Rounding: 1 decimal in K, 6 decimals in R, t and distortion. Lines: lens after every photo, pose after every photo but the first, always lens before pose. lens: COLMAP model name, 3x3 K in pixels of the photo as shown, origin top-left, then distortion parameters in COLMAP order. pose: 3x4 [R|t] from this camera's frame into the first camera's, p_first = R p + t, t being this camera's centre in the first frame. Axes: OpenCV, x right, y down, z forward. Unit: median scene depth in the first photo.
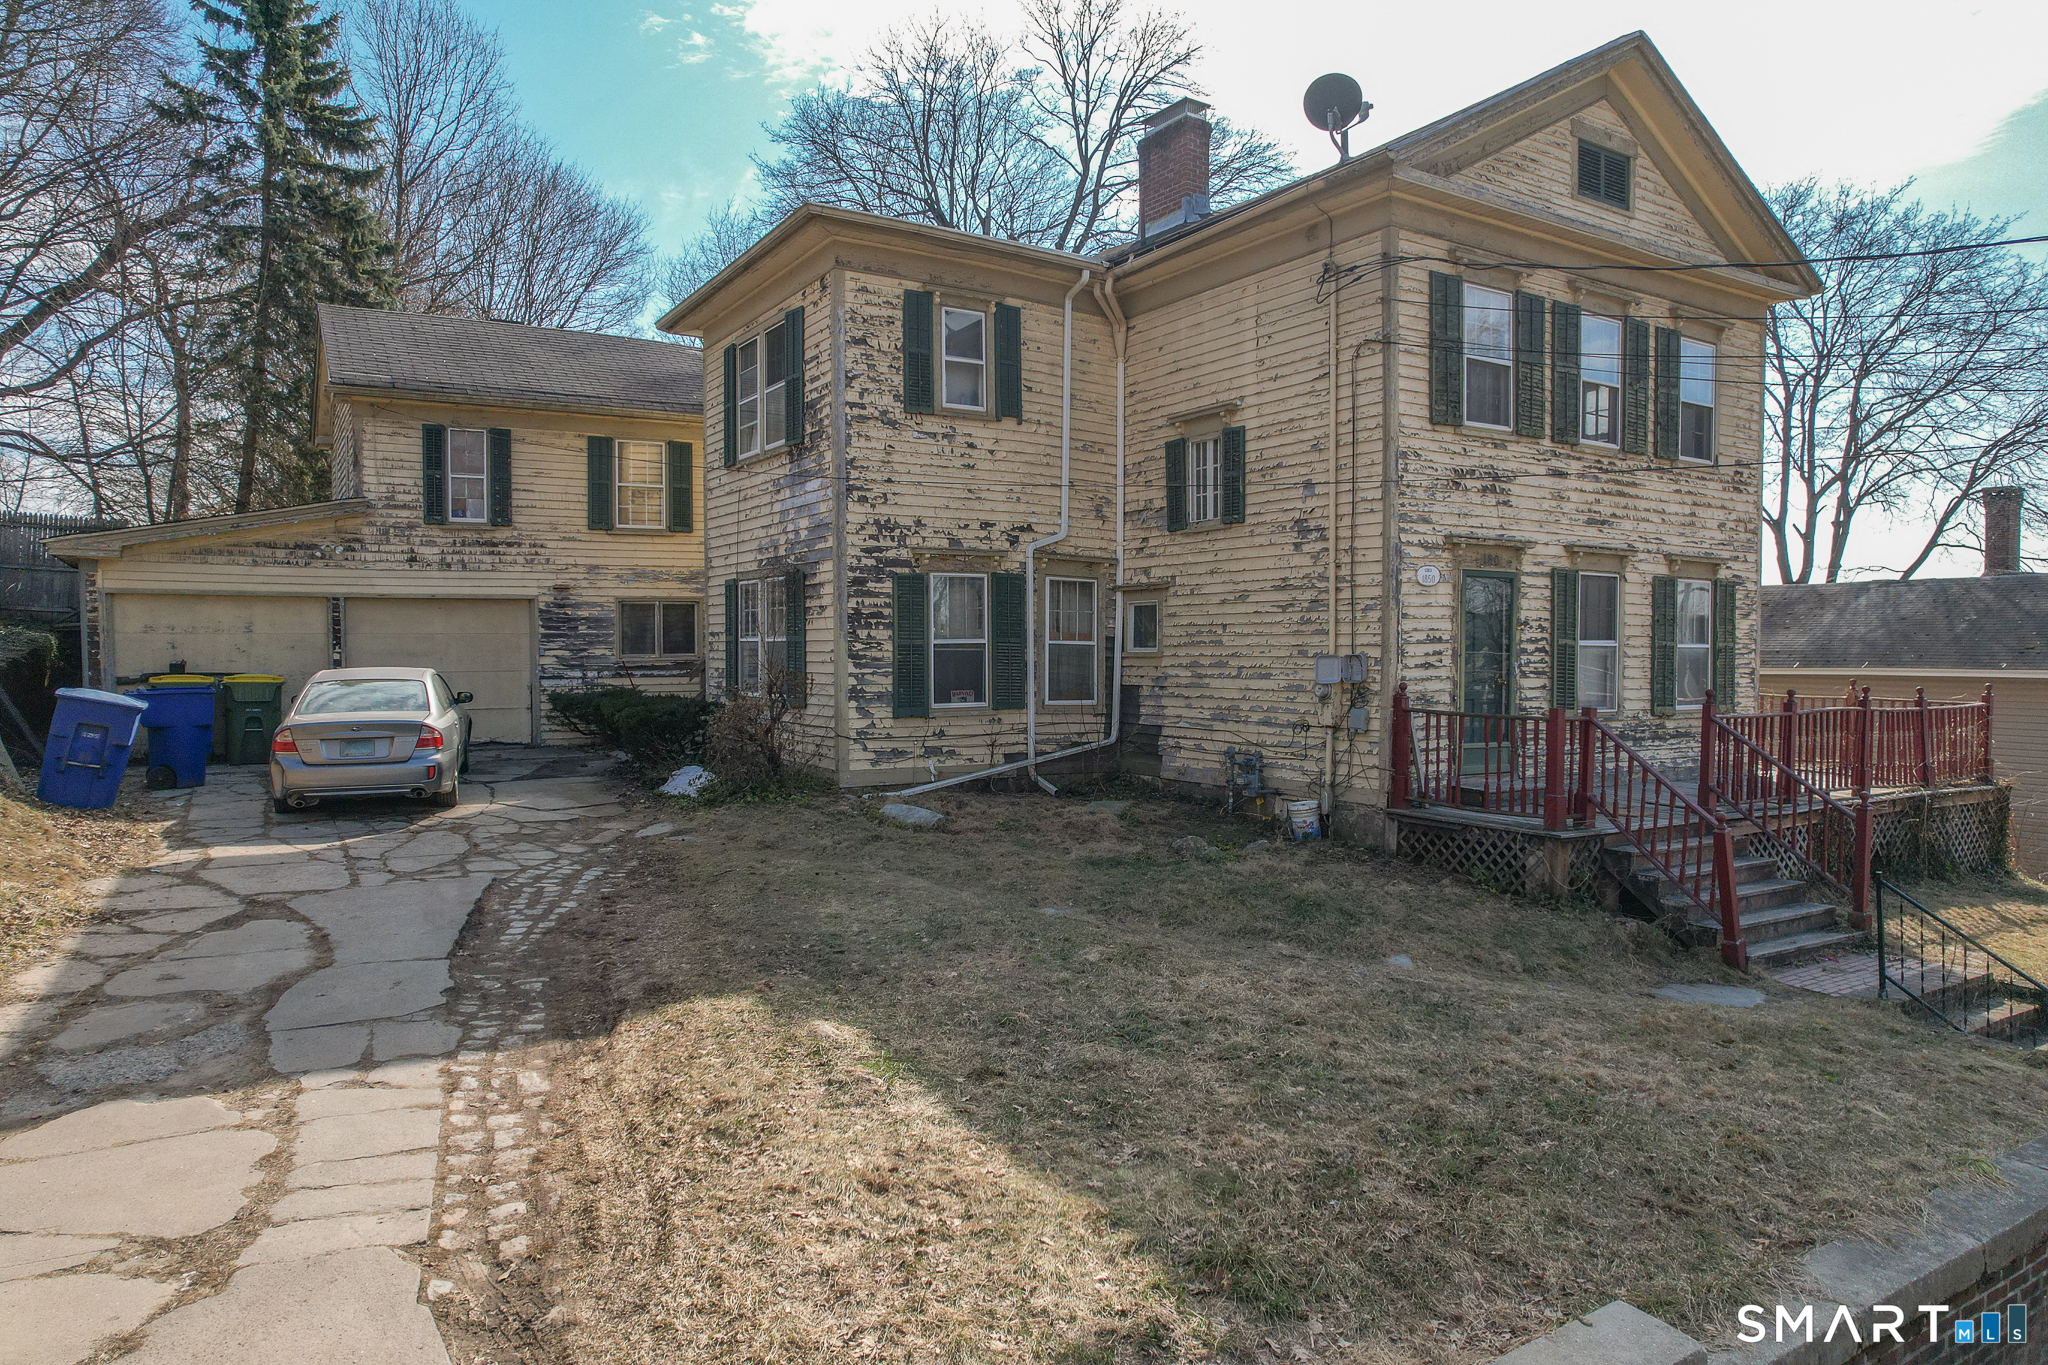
lens RADIAL K [[1309.2, 0, 1024.0], [0, 1309.2, 682.5], [0, 0, 1]] dist [-0.065210, 0.040729]
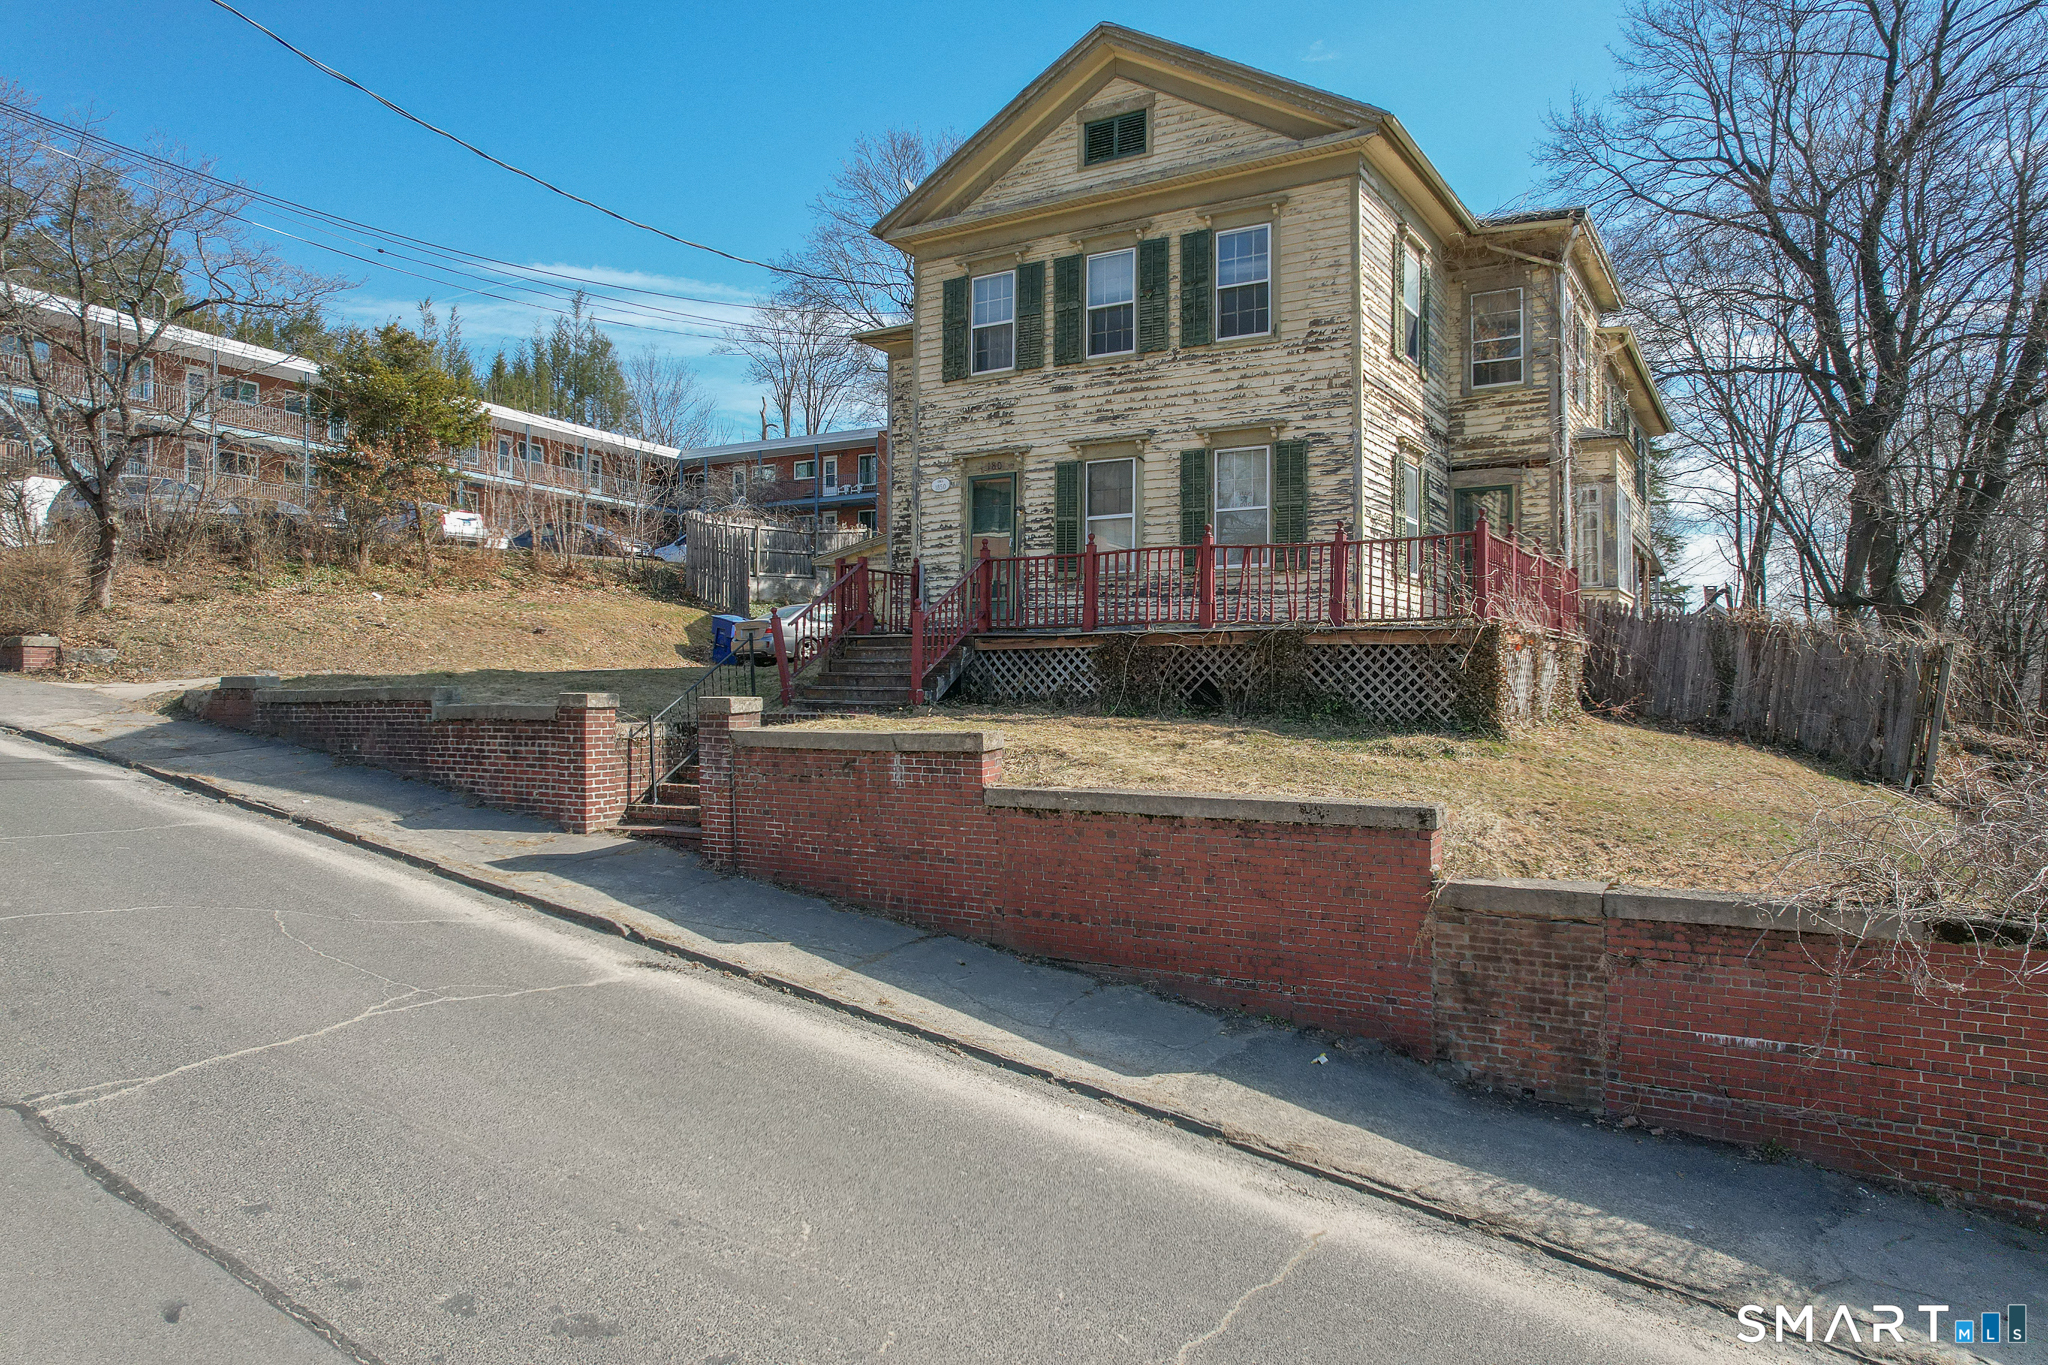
lens RADIAL K [[1309.2, 0, 1024.0], [0, 1309.2, 682.5], [0, 0, 1]] dist [-0.065210, 0.040729]
pose [[0.440466, -0.011462, -0.897696, 1.501740], [-0.030776, 0.999138, -0.027858, 0.161092], [0.897242, 0.039898, 0.439734, 0.393840]]
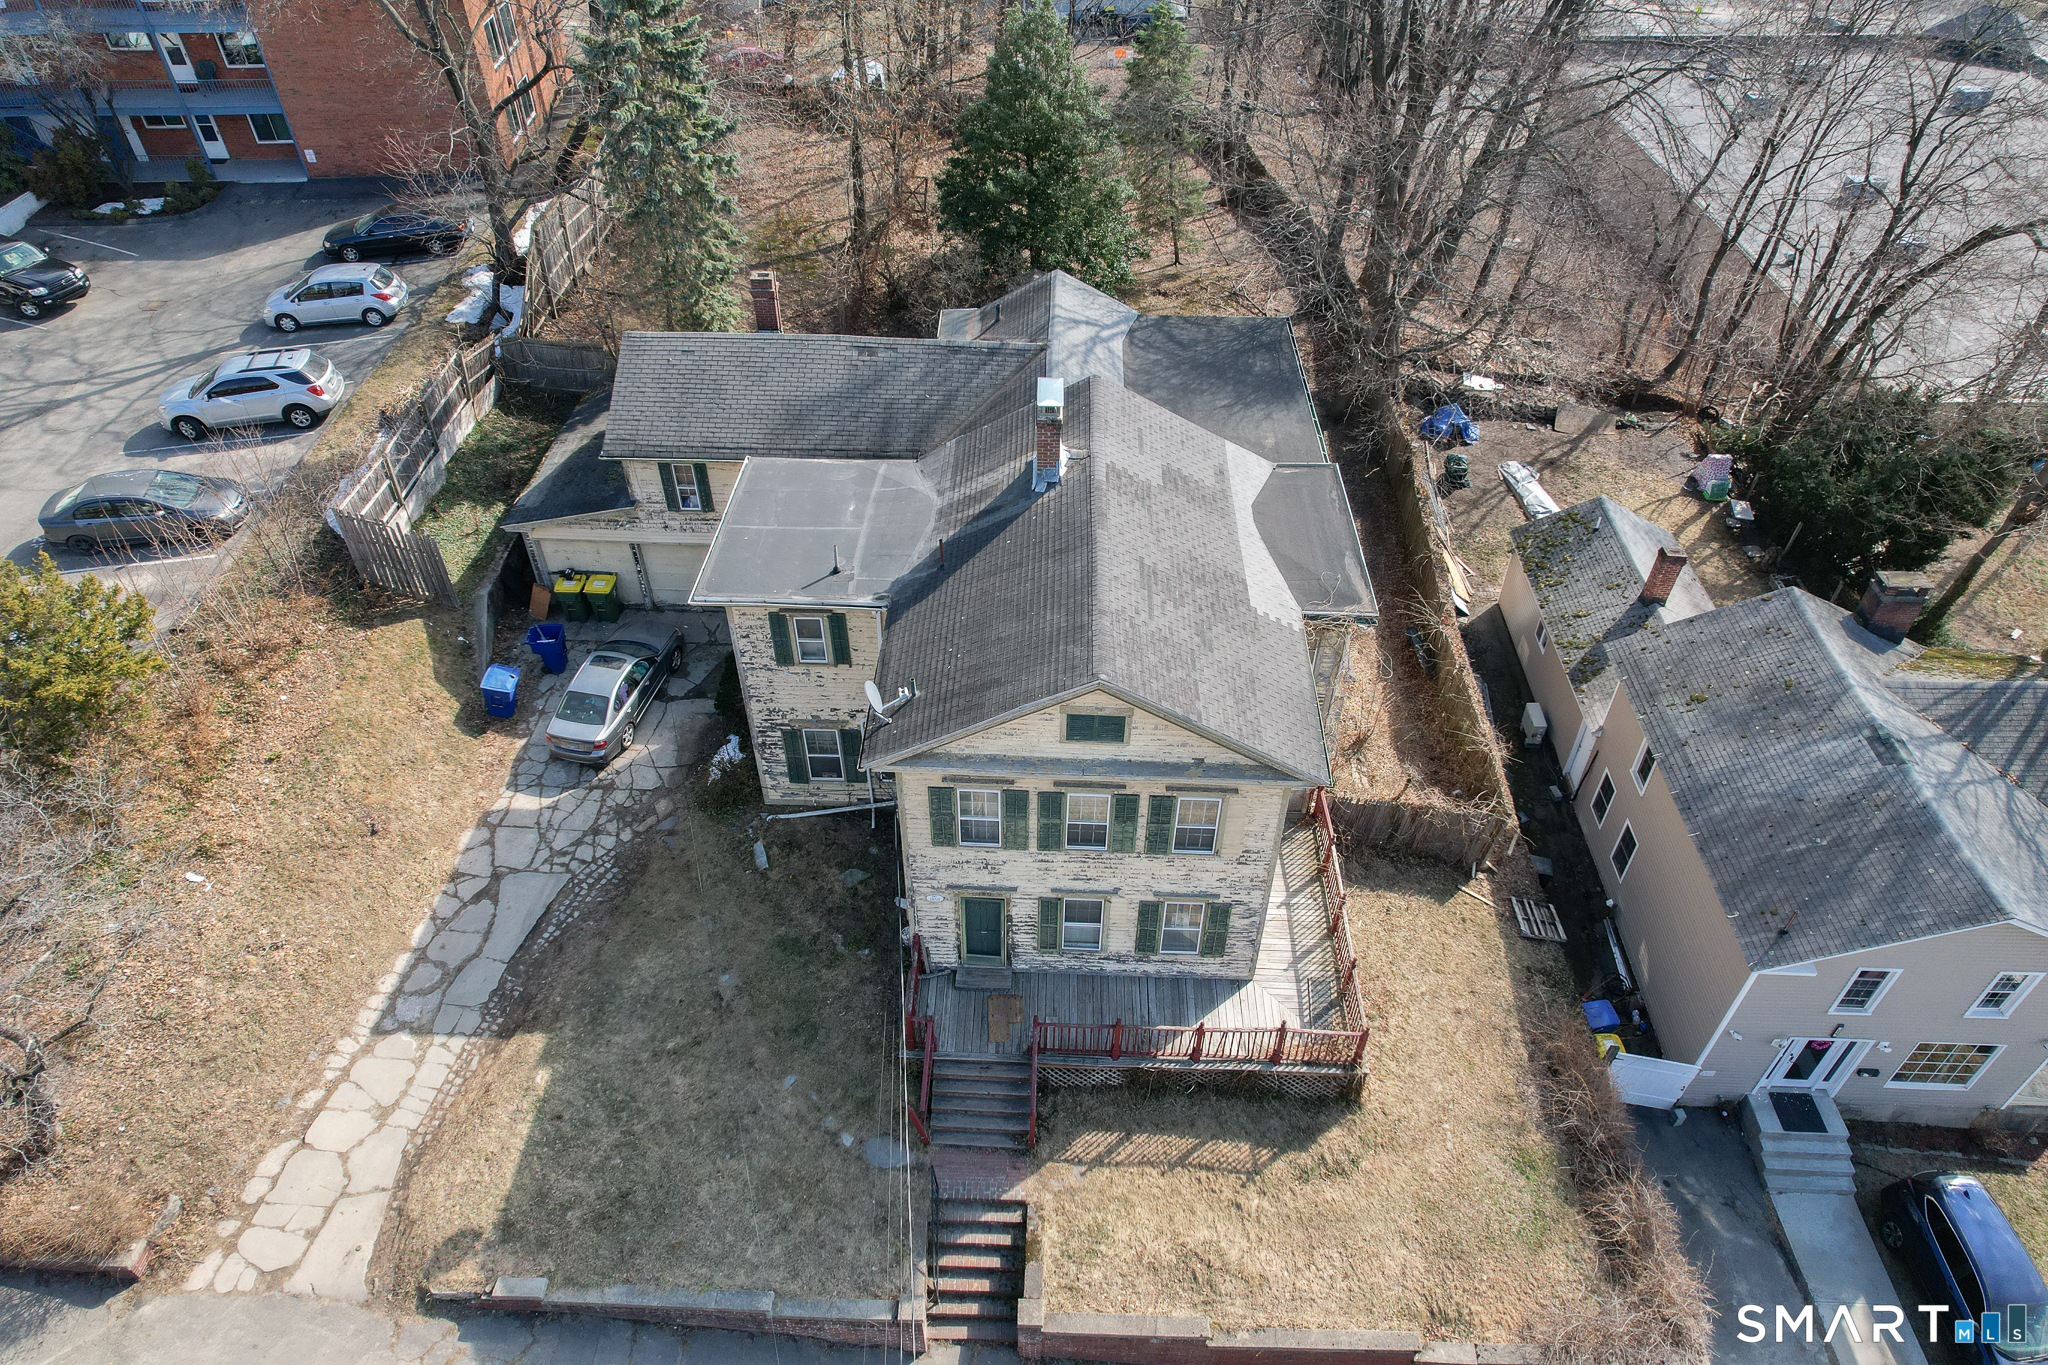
lens RADIAL K [[1308.7, 0, 1027.9], [0, 1308.7, 684.2], [0, 0, 1]] dist [-0.073023, 0.068360]
pose [[0.825837, 0.372919, -0.422995, 0.995079], [-0.015574, 0.764909, 0.643950, -1.387845], [0.563694, -0.525210, 0.637498, 0.020120]]
